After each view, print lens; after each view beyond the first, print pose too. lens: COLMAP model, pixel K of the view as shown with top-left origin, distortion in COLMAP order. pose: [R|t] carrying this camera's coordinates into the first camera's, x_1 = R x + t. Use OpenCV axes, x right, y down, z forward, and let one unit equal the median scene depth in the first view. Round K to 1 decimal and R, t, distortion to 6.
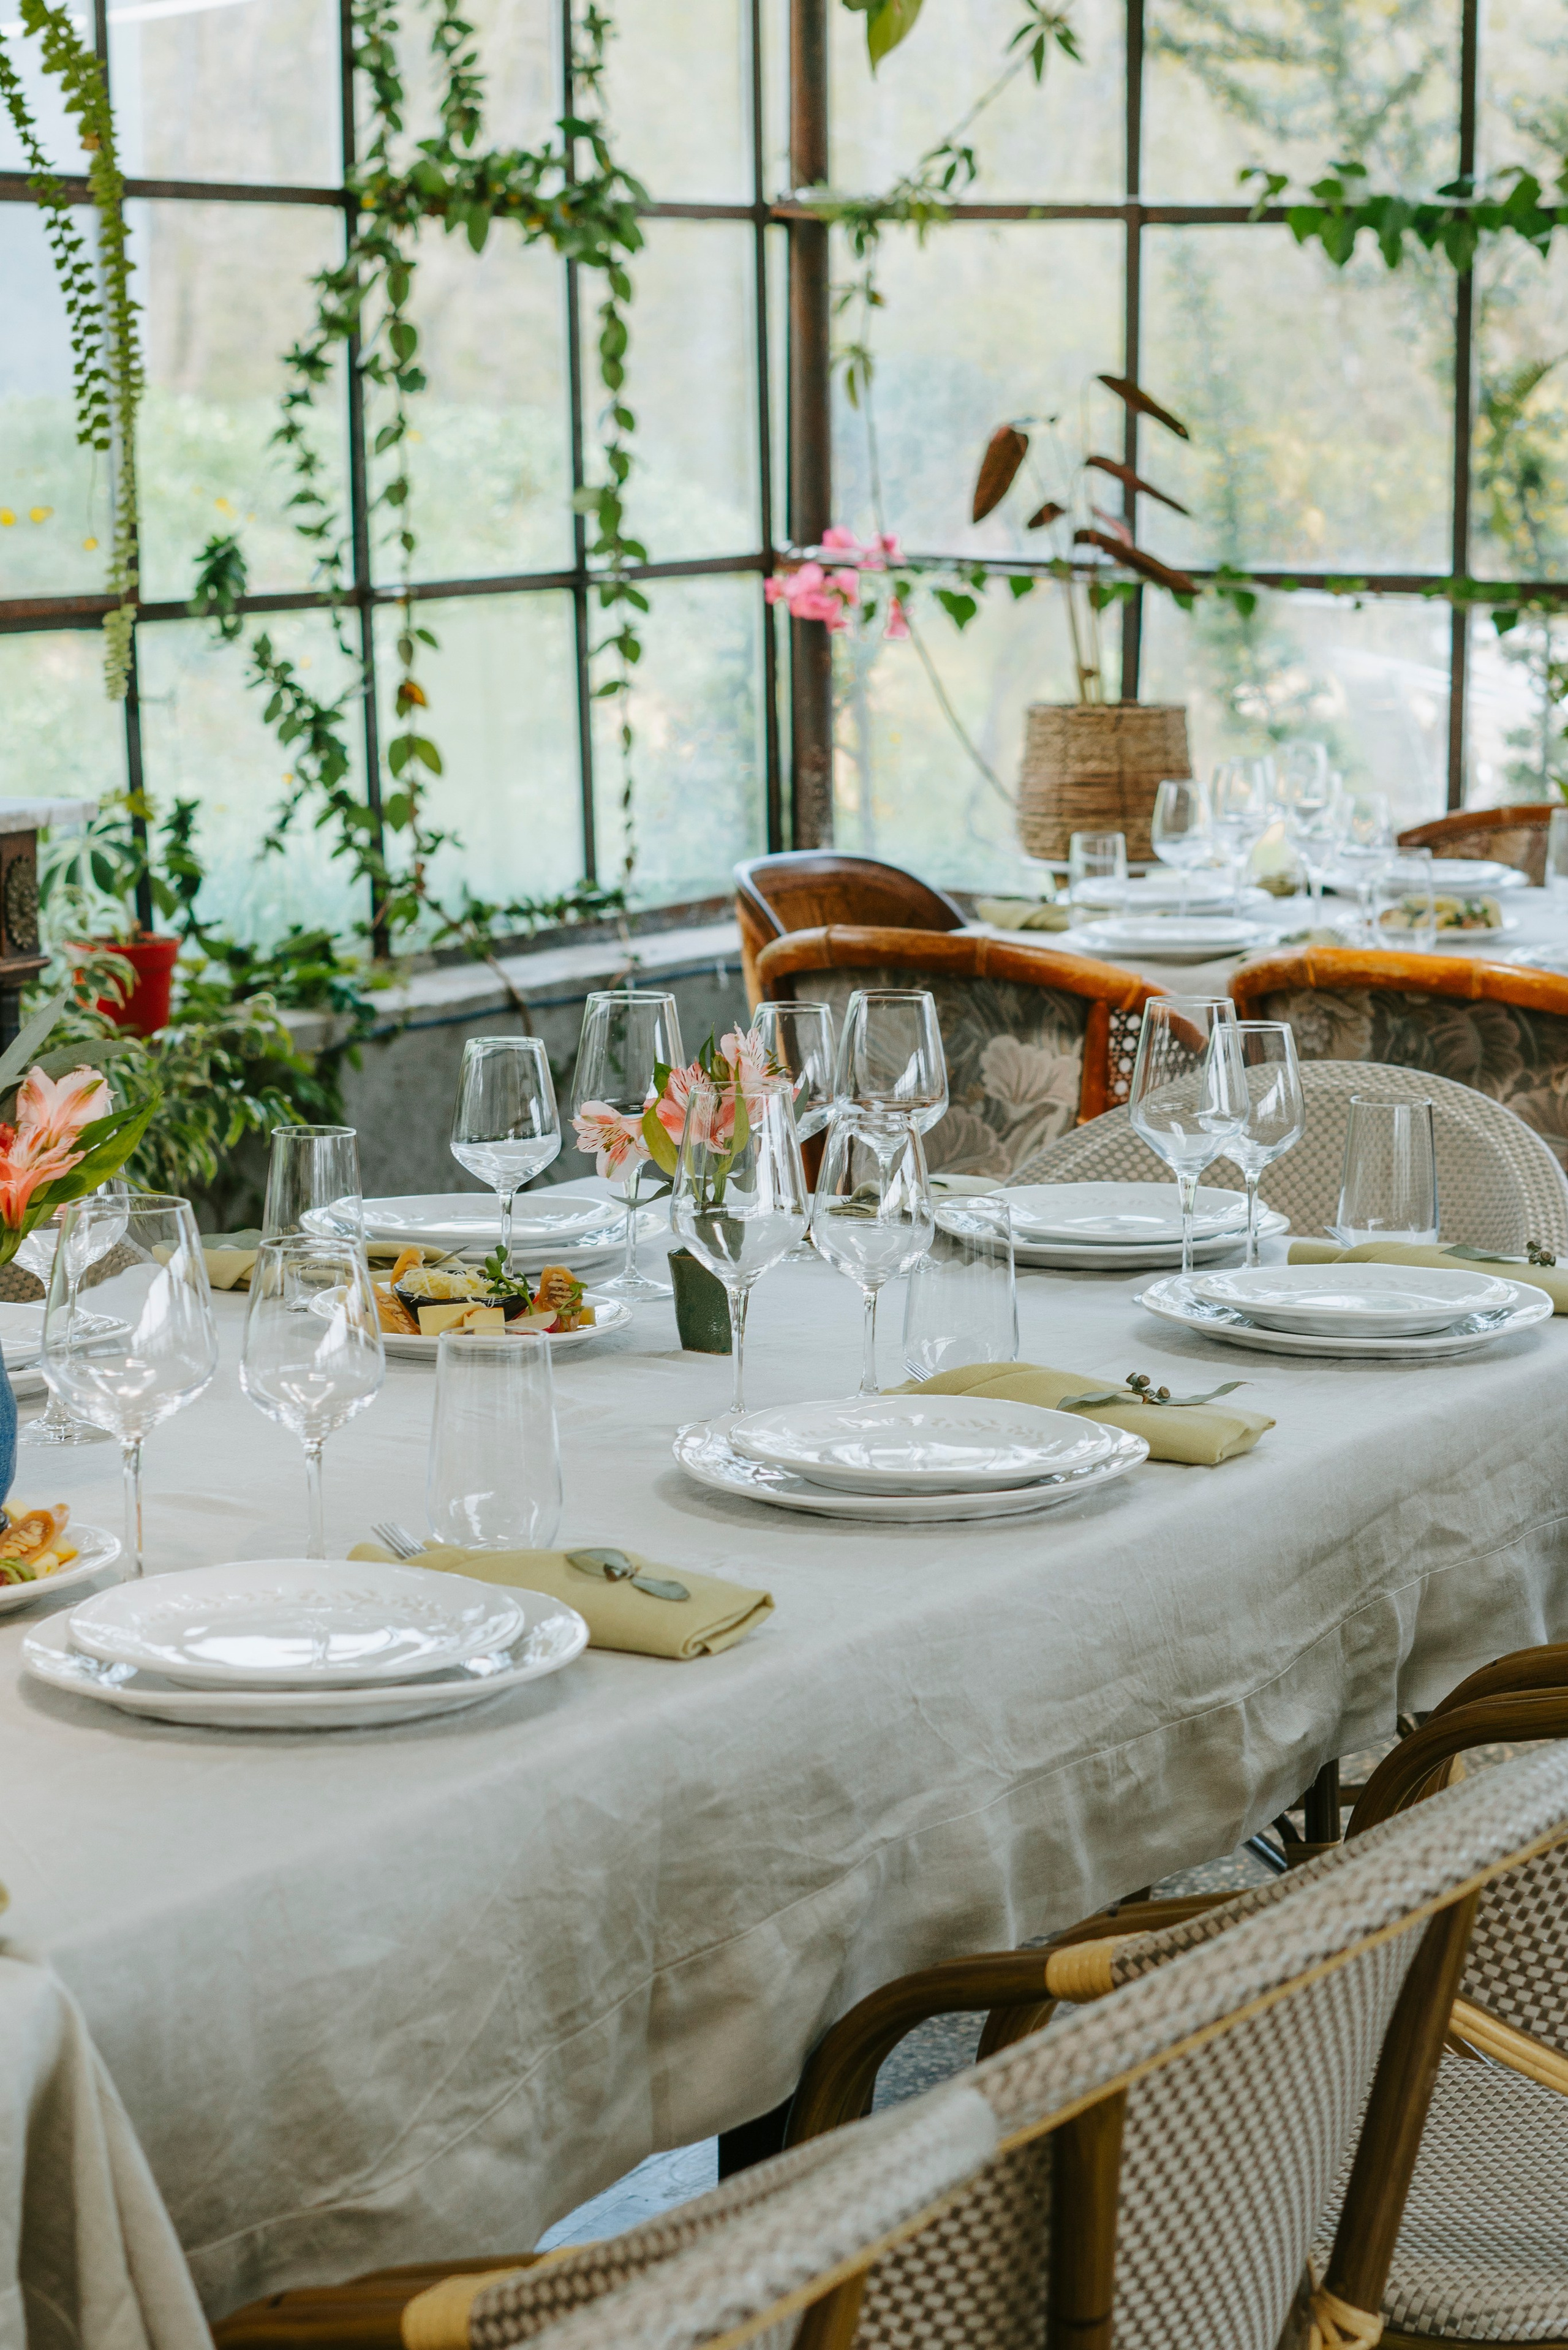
lens RADIAL K [[5378.2, 0, 784.0], [0, 5378.2, 1175.0], [0, 0, 1]] dist [-0.058224, 0.467473]
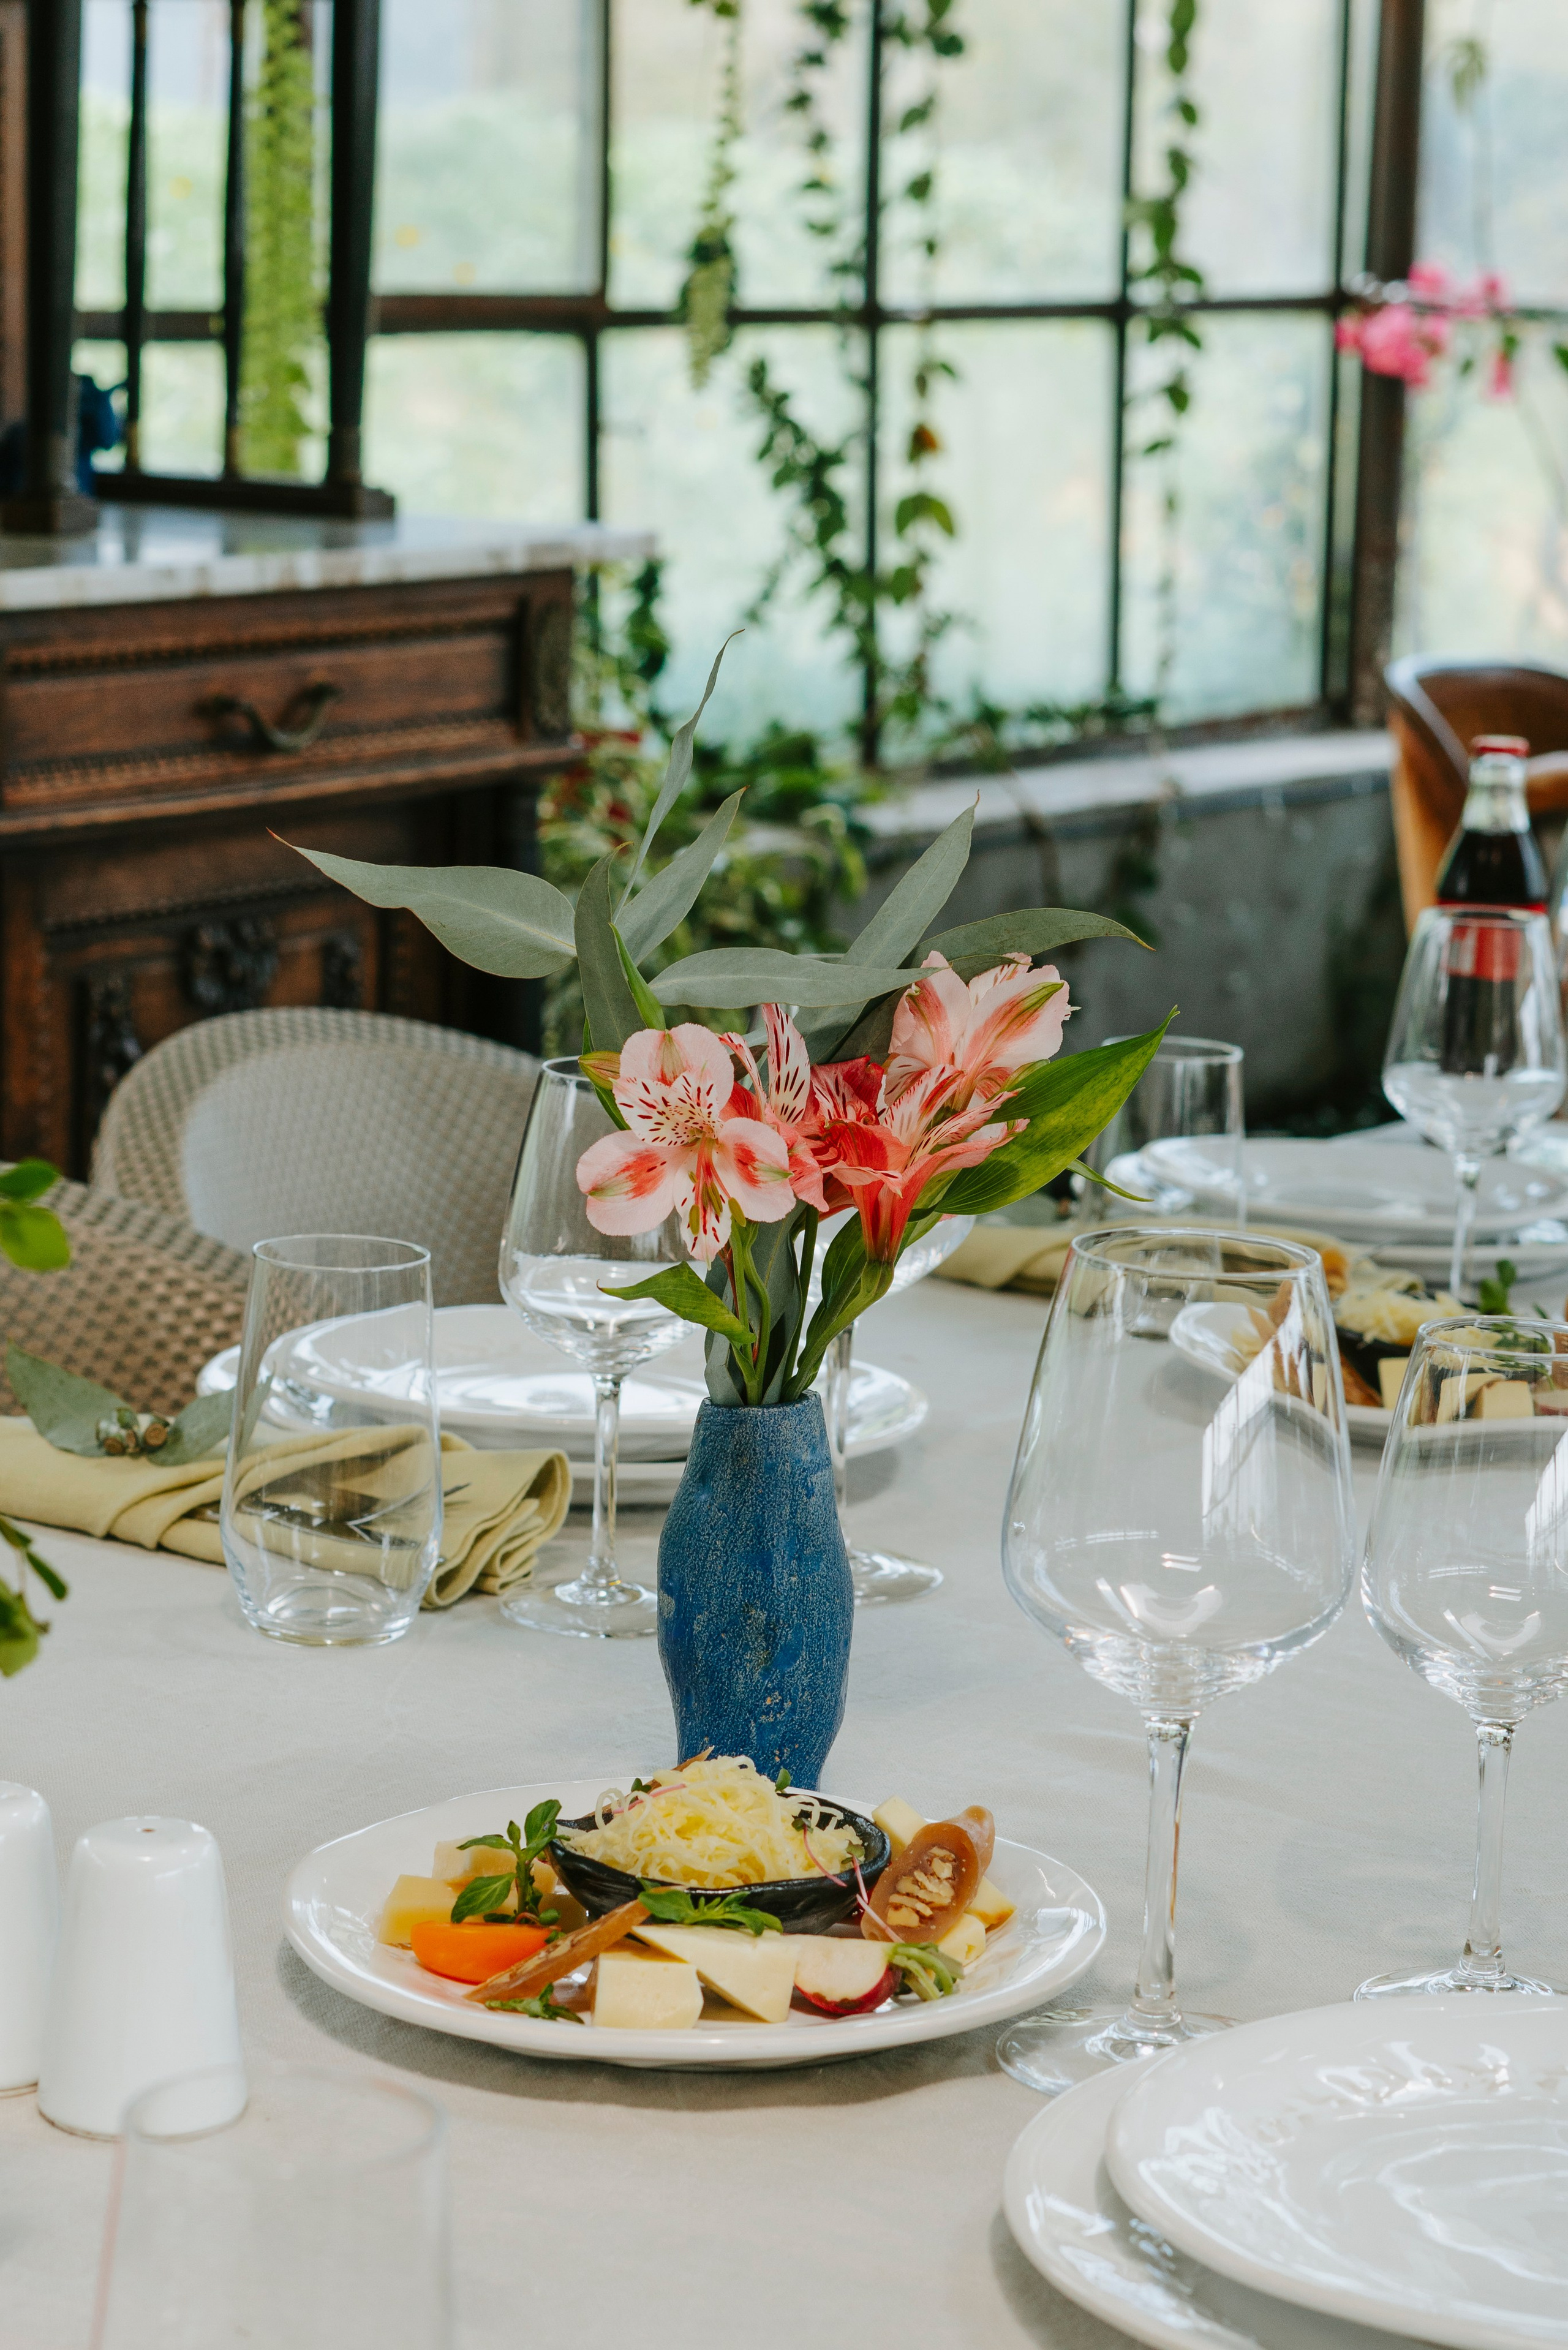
lens RADIAL K [[5563.8, 0, 784.0], [0, 5563.8, 1175.0], [0, 0, 1]] dist [-0.045488, -0.198305]
pose [[0.997729, 0.048677, -0.046551, -0.045675], [-0.047193, 0.998359, 0.032451, -0.005548], [0.048054, -0.030180, 0.998389, 0.162993]]
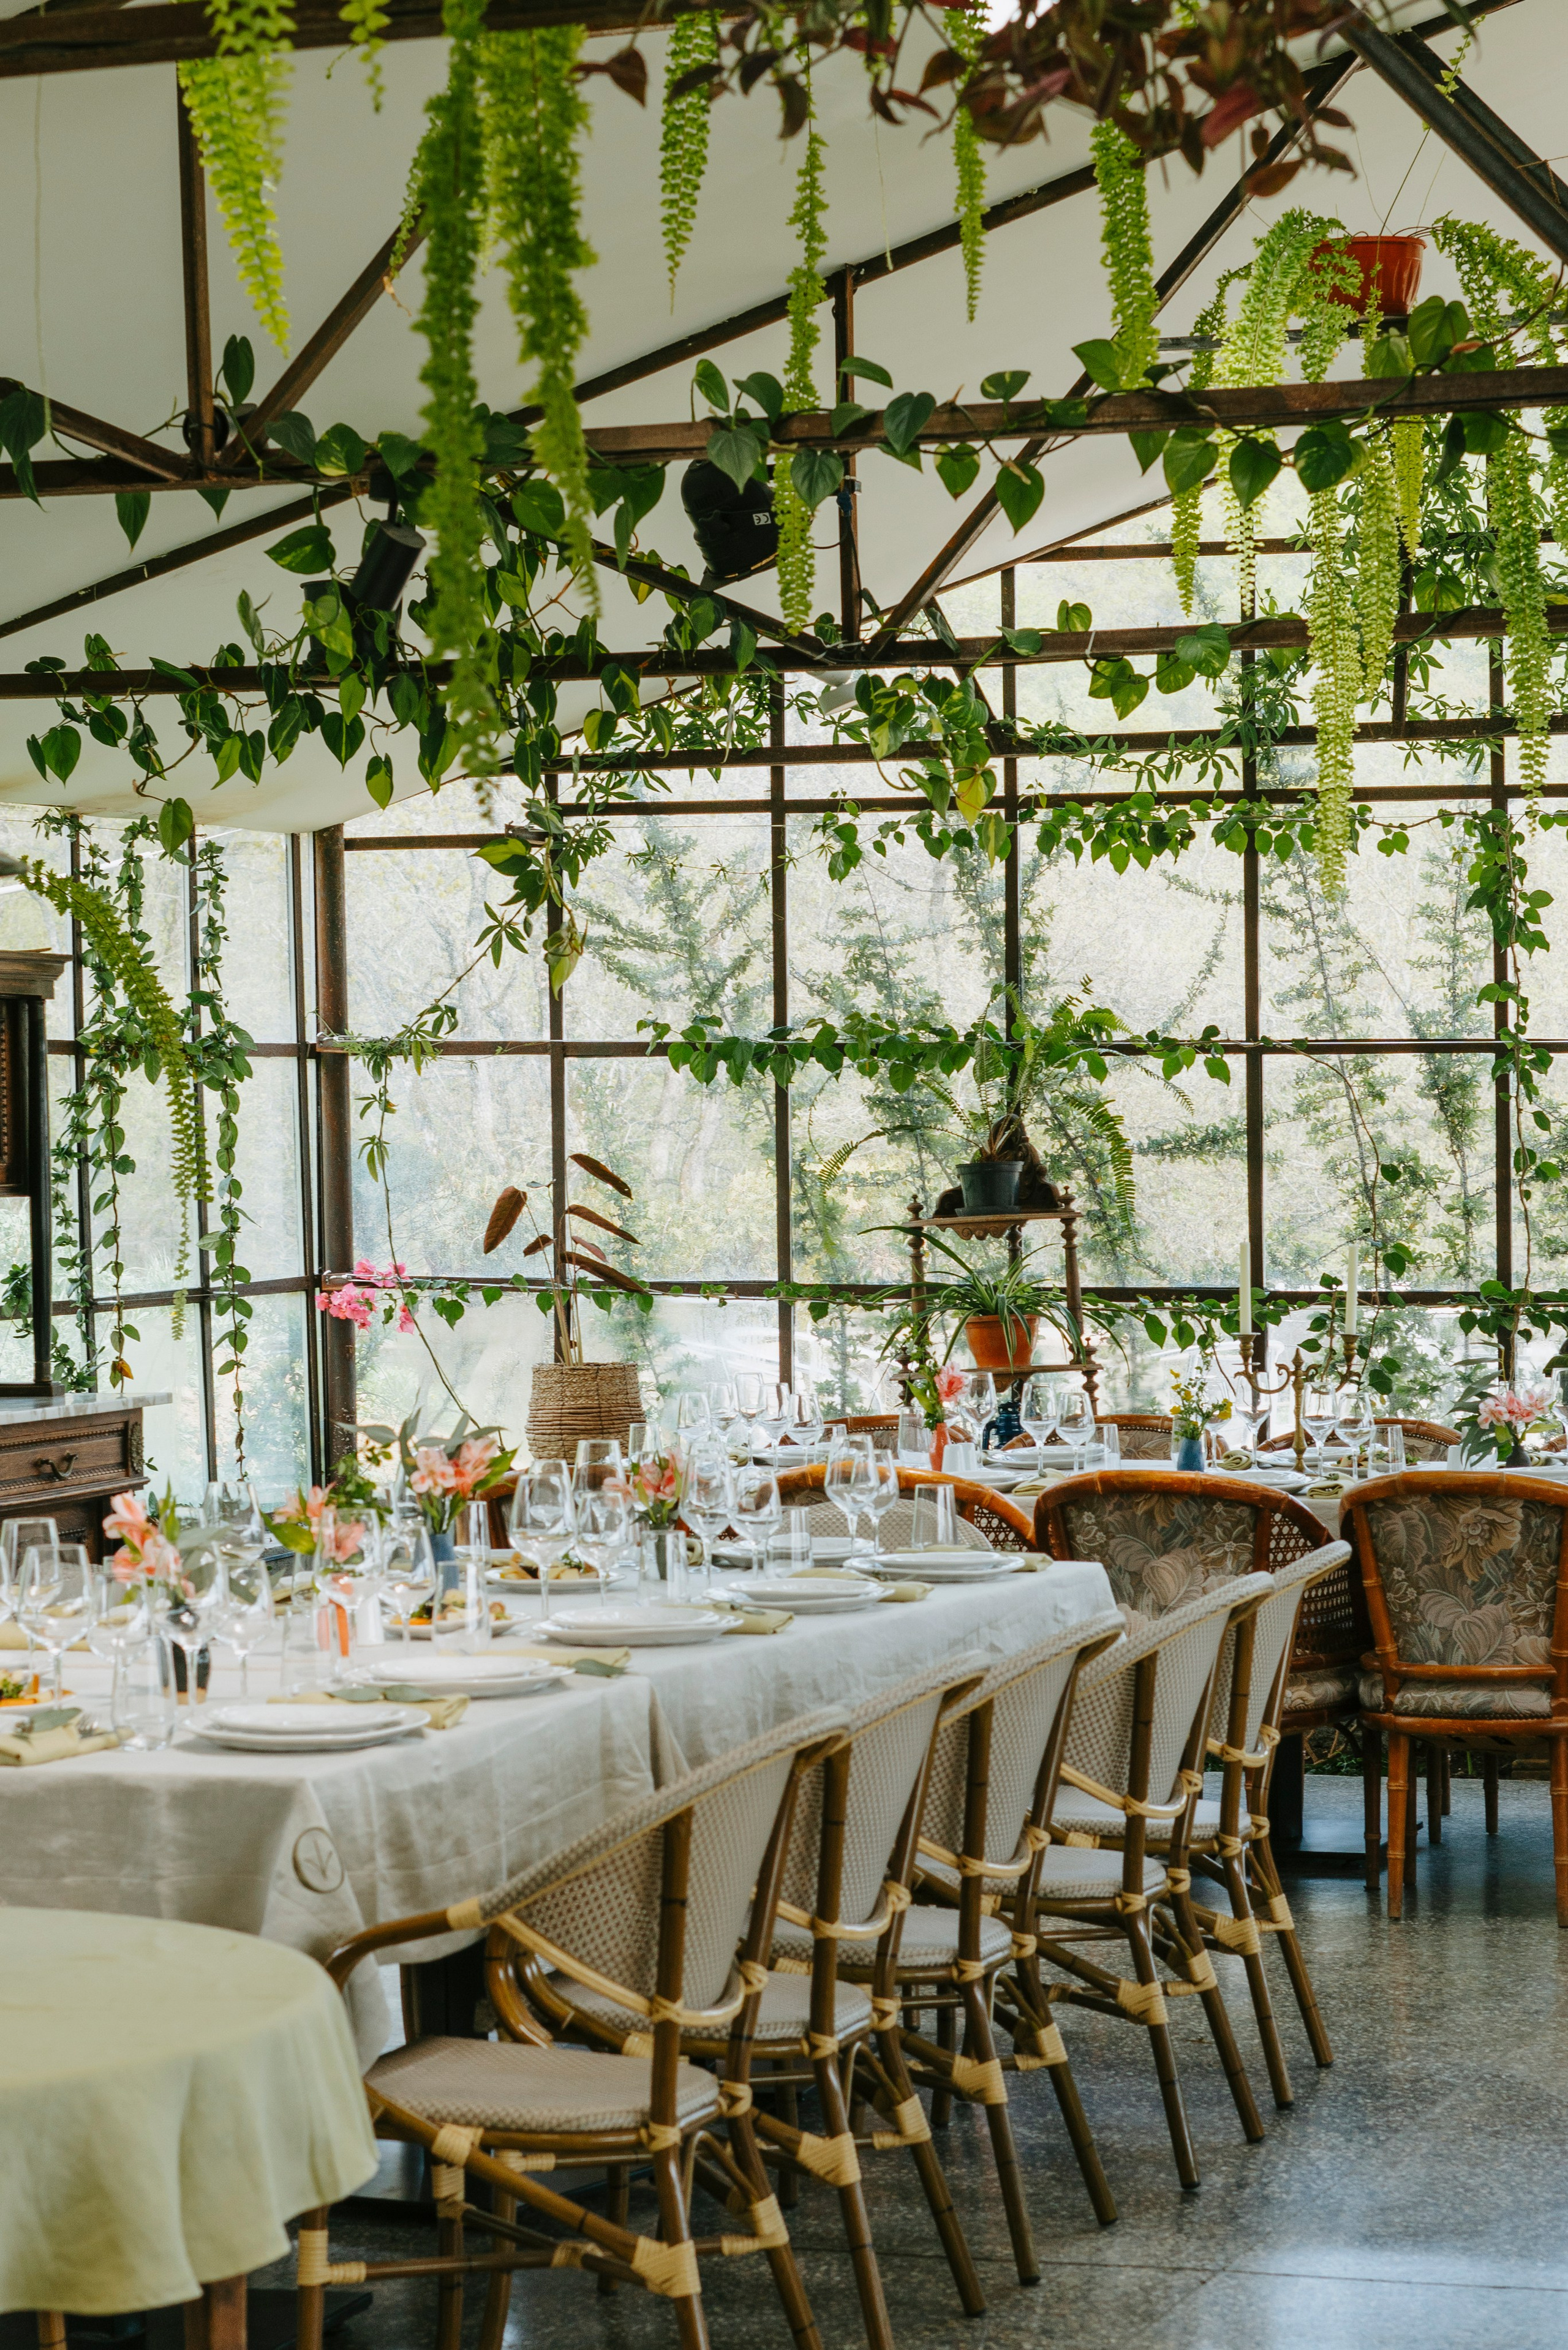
lens RADIAL K [[5378.2, 0, 784.0], [0, 5378.2, 1175.0], [0, 0, 1]] dist [-0.058224, 0.467473]
pose [[0.984172, -0.014253, 0.176642, -0.149845], [0.039297, 0.989498, -0.139104, 0.073624], [-0.172804, 0.143844, 0.974396, -0.512529]]
